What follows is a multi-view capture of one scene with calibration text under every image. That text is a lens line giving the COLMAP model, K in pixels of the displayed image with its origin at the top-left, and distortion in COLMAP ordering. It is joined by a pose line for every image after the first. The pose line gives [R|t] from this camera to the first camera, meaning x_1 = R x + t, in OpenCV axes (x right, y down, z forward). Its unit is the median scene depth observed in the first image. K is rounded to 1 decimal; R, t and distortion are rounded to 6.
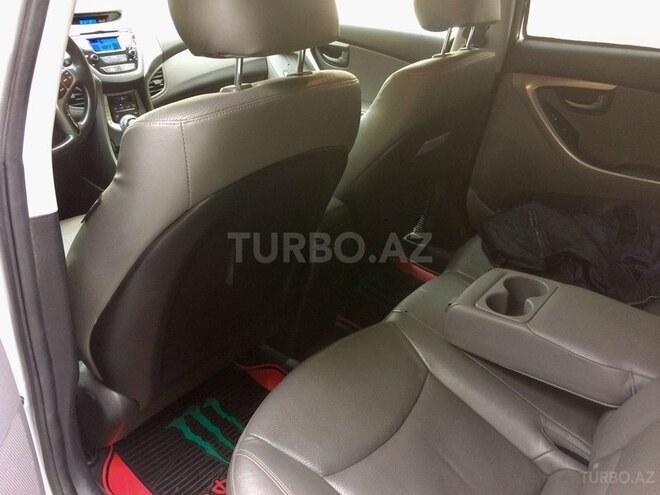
lens RADIAL K [[549.8, 0, 327.1], [0, 549.8, 251.1], [0, 0, 1]] dist [0.065324, -0.099187]
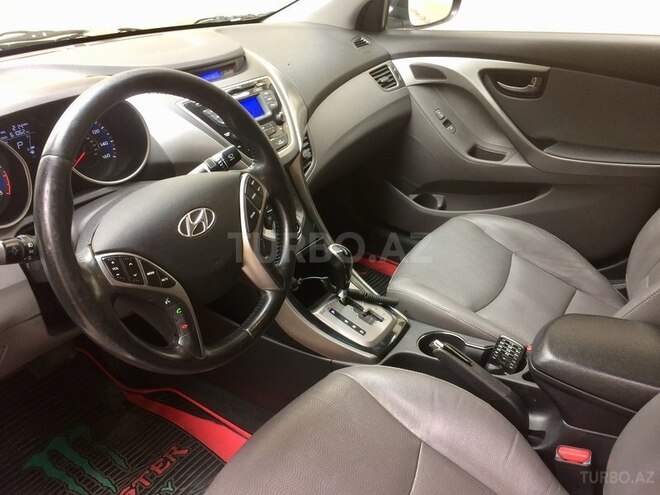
lens RADIAL K [[565.2, 0, 330.2], [0, 565.2, 245.5], [0, 0, 1]] dist [0.084059, -0.117019]
pose [[0.992068, -0.114818, 0.051174, -0.355628], [0.115883, 0.993093, -0.018362, -0.196494], [-0.048712, 0.024146, 0.998521, 0.353007]]
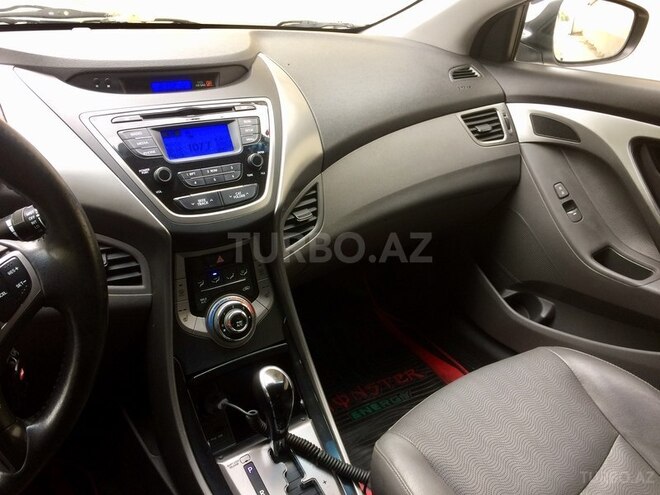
lens RADIAL K [[565.2, 0, 330.2], [0, 565.2, 245.5], [0, 0, 1]] dist [0.084059, -0.117019]
pose [[0.961776, 0.110349, -0.250619, -0.180406], [-0.127483, 0.990416, -0.053142, -0.282108], [0.242353, 0.083060, 0.966626, 0.606794]]
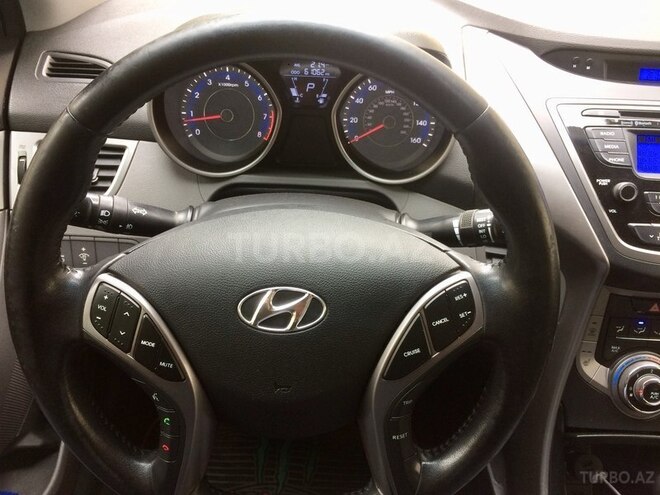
lens RADIAL K [[565.2, 0, 330.2], [0, 565.2, 245.5], [0, 0, 1]] dist [0.084059, -0.117019]
pose [[0.603814, 0.398253, -0.690510, -0.270486], [-0.388005, 0.903543, 0.181831, -0.305844], [0.696320, 0.158129, 0.700096, 0.629849]]
